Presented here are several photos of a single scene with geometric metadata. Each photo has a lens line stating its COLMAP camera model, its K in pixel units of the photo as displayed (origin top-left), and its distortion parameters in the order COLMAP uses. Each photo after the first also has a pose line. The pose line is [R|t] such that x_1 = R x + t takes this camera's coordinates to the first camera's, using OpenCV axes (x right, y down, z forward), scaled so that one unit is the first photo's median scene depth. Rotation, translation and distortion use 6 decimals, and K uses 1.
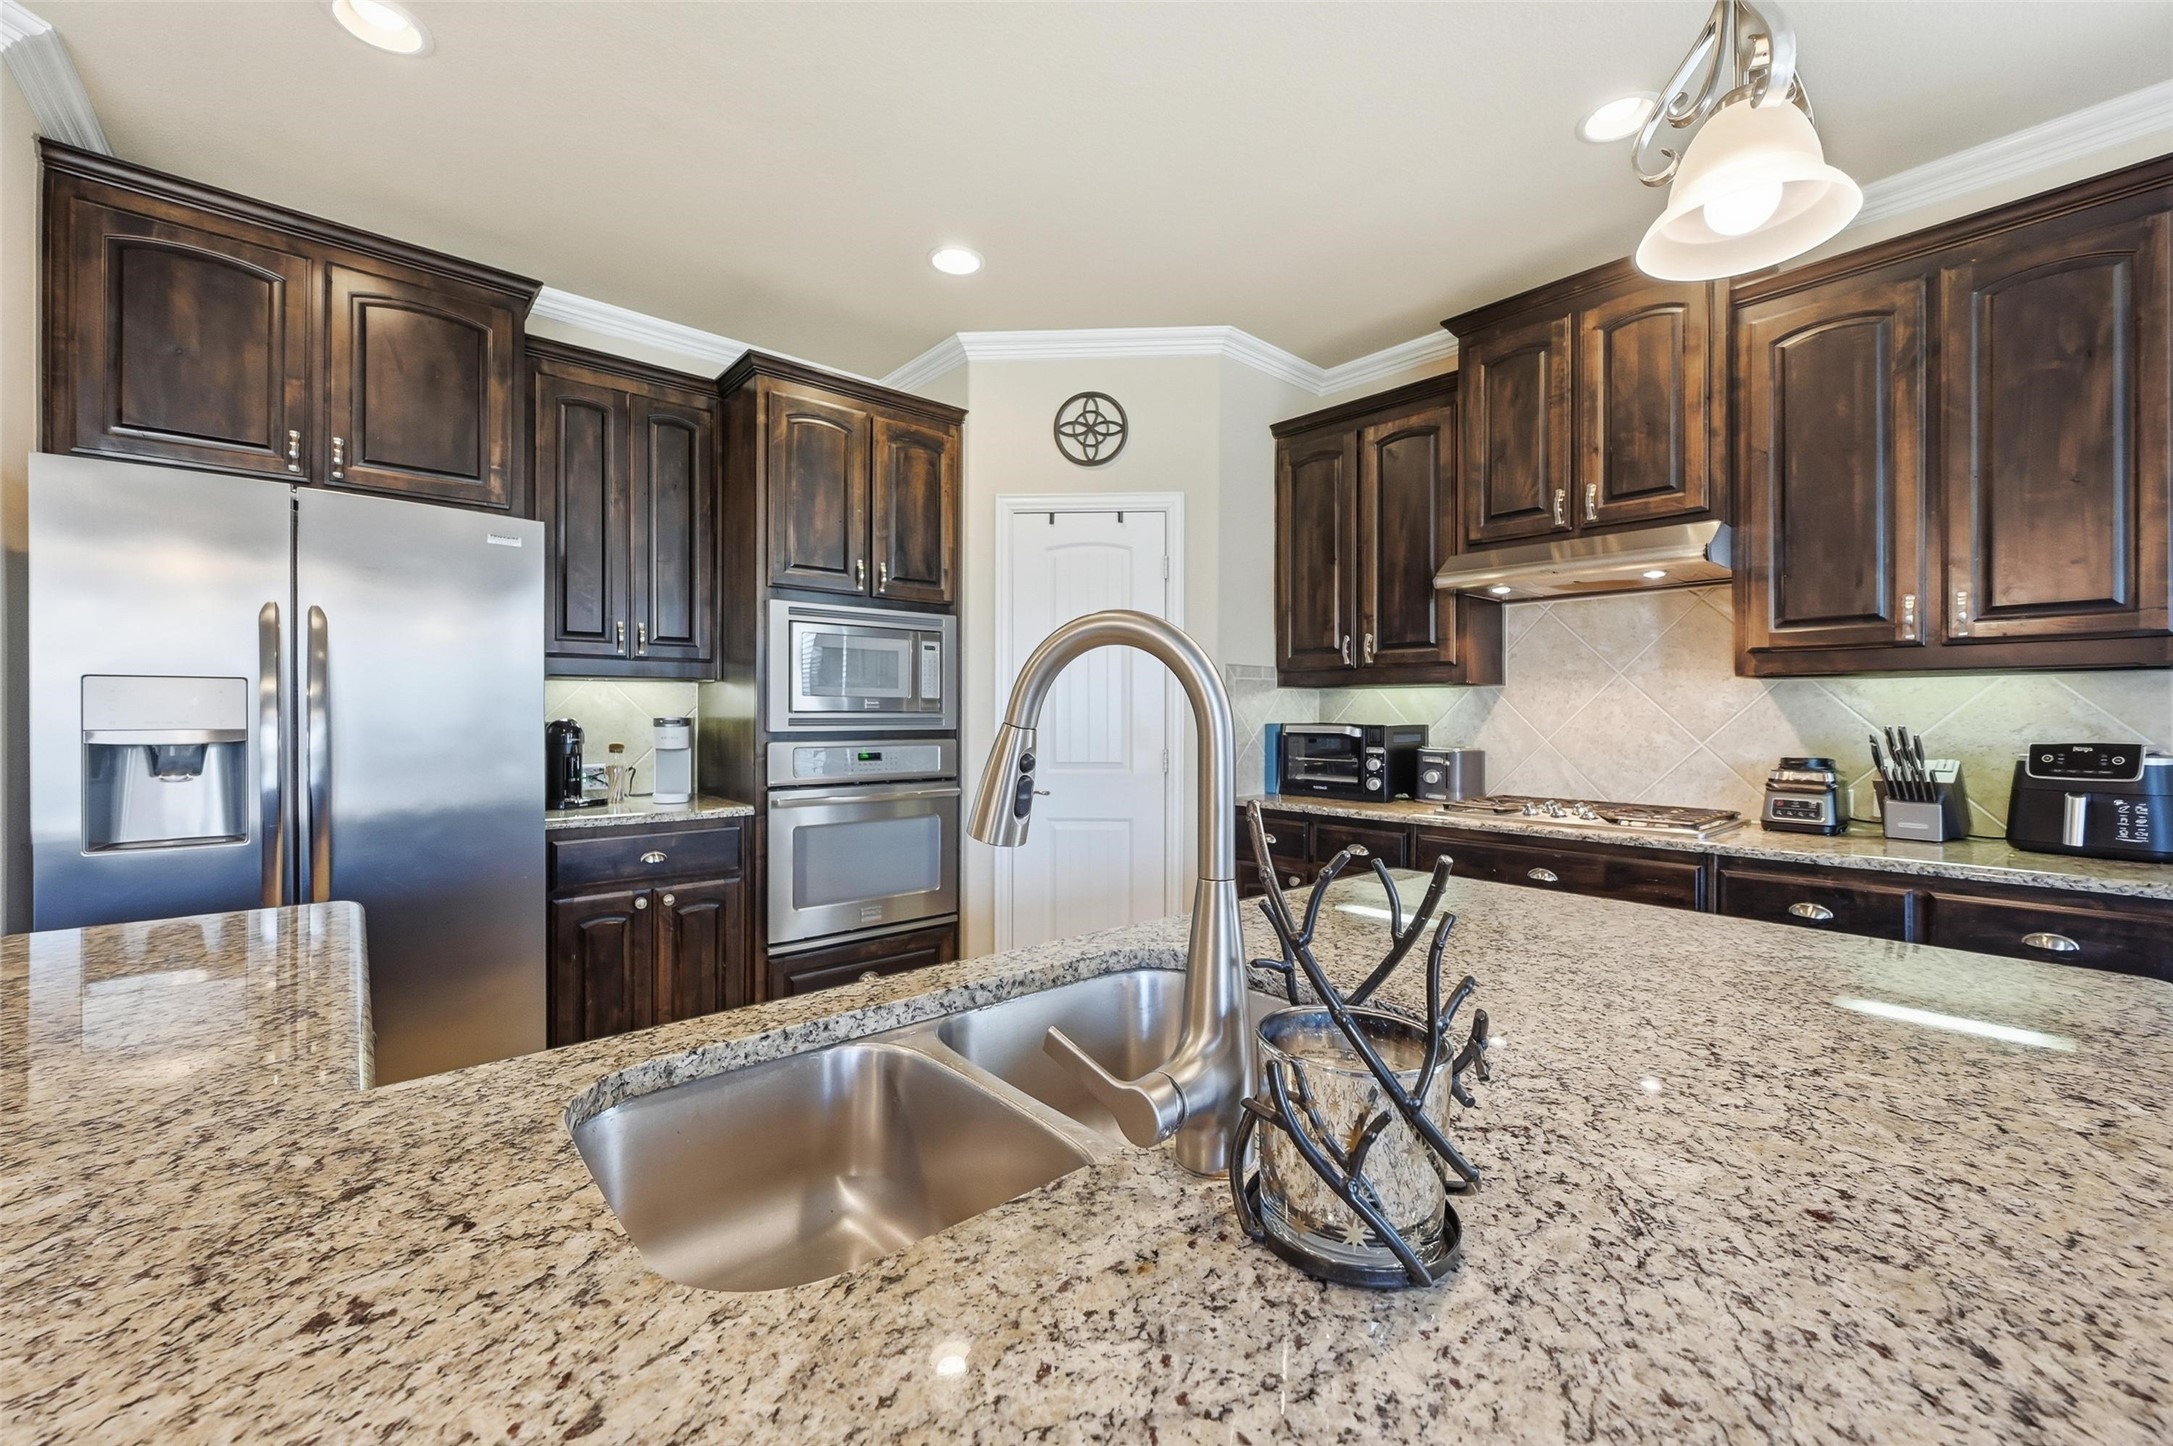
lens RADIAL K [[852.8, 0, 1084.4], [0, 852.8, 719.8], [0, 0, 1]] dist [-0.002011, -0.000167]
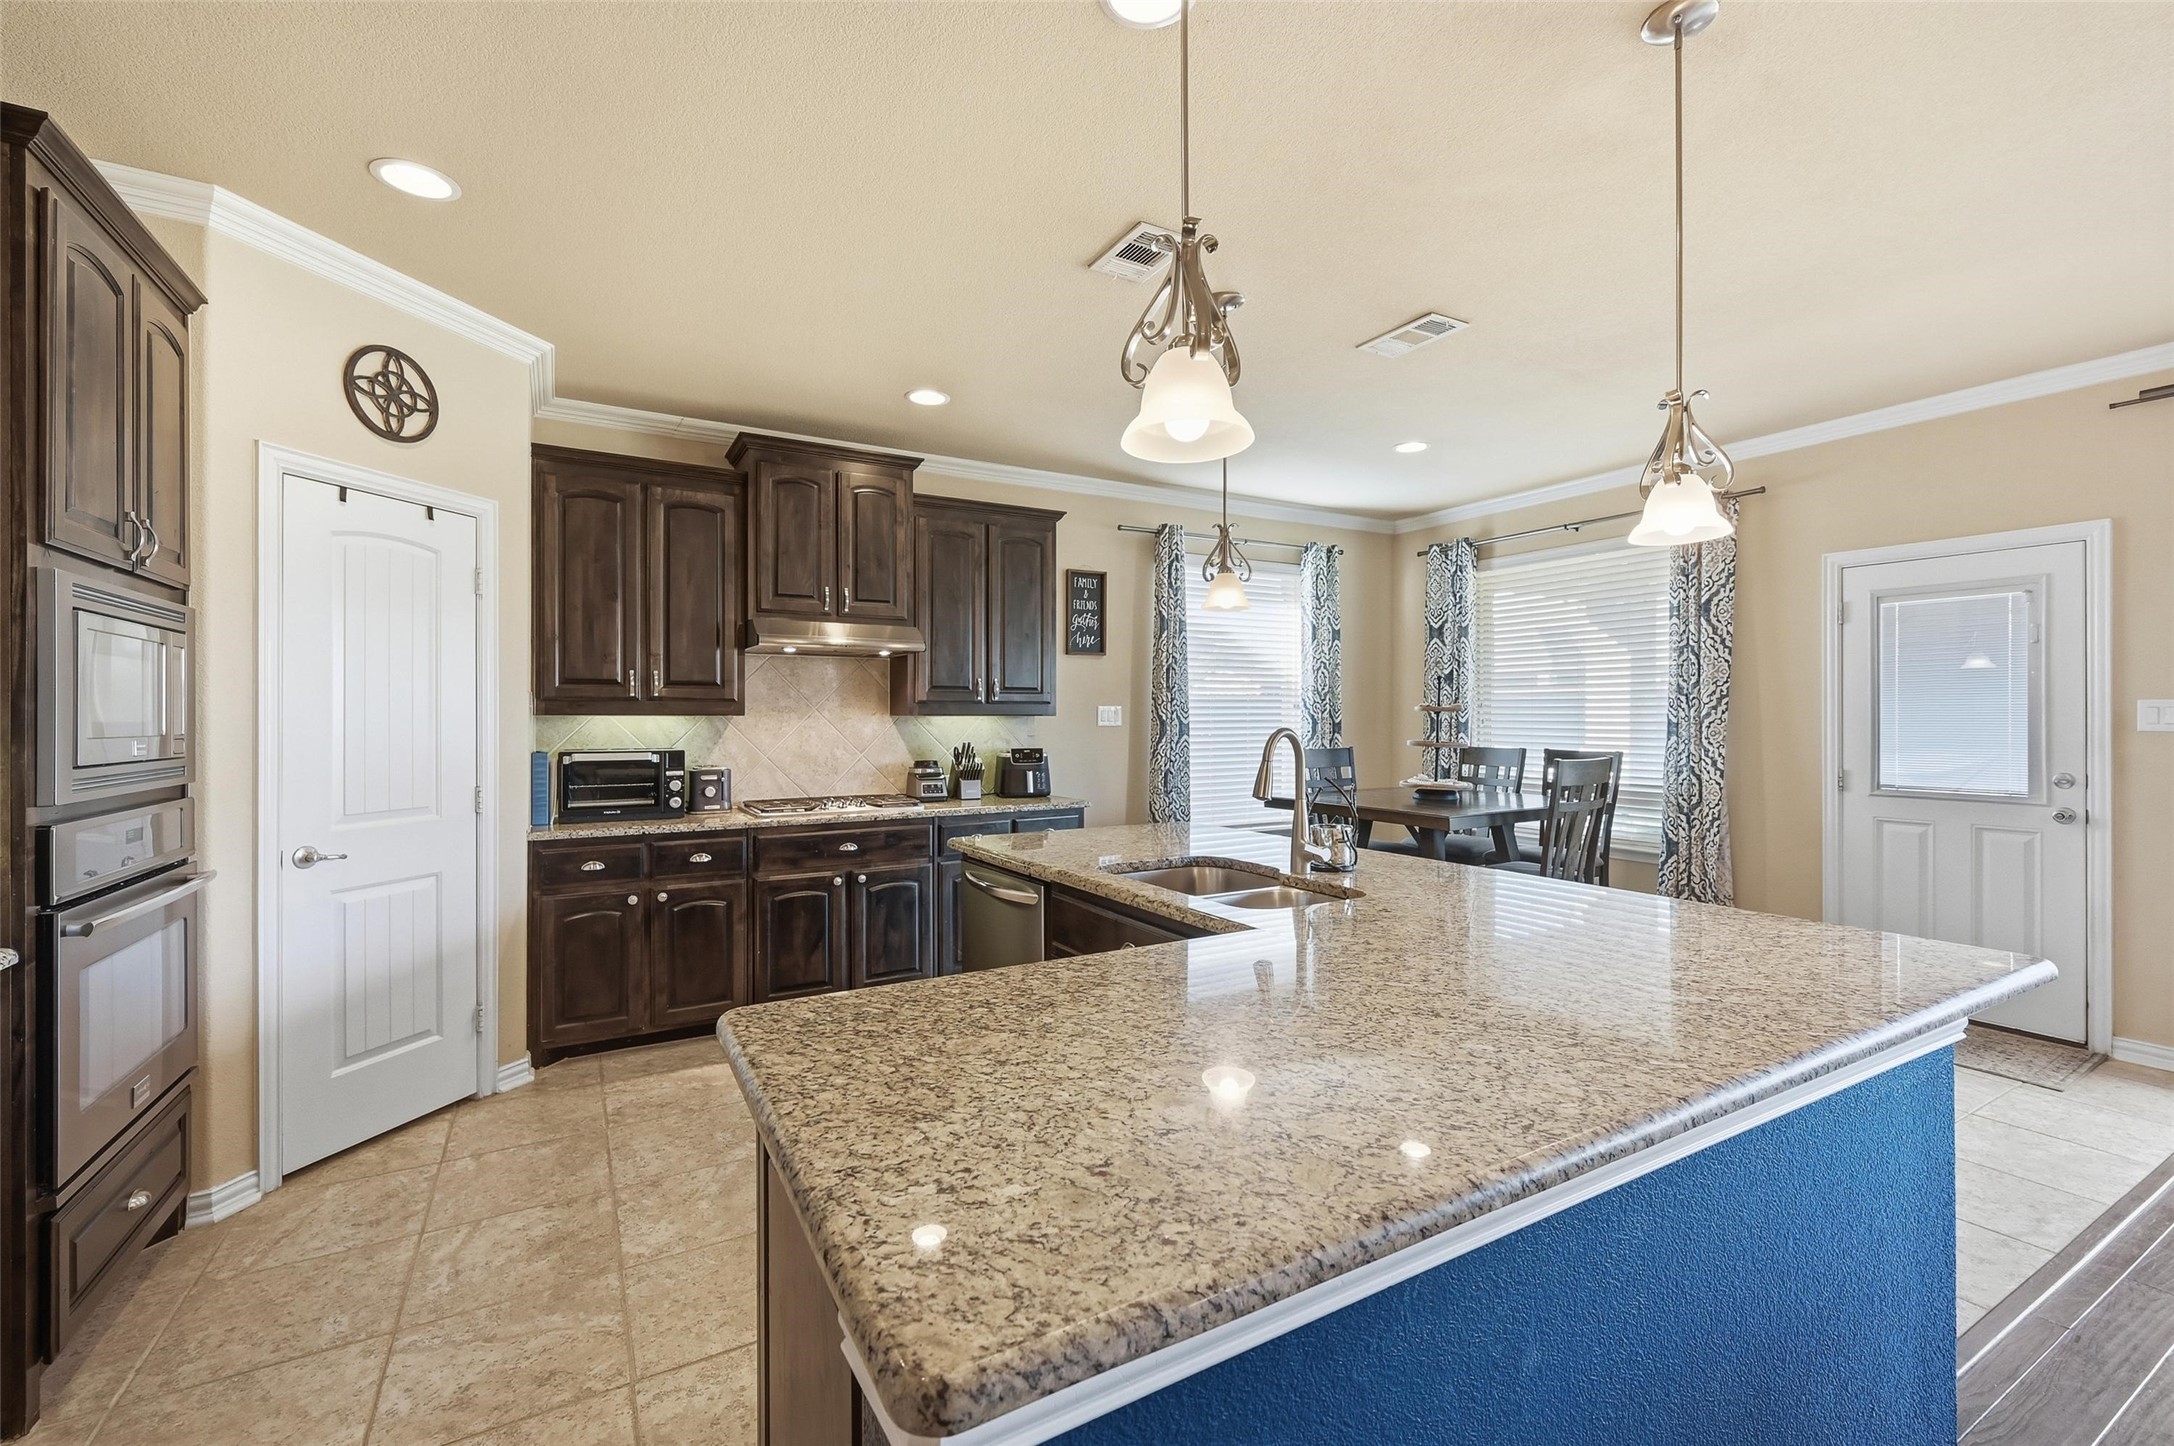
lens RADIAL K [[911.2, 0, 1088.4], [0, 911.2, 715.7], [0, 0, 1]] dist [0.000810, -0.000007]
pose [[0.204179, -0.001483, 0.978932, -0.749203], [0.008872, 0.999961, -0.000335, -0.035673], [-0.978893, 0.008754, 0.204184, 0.201117]]
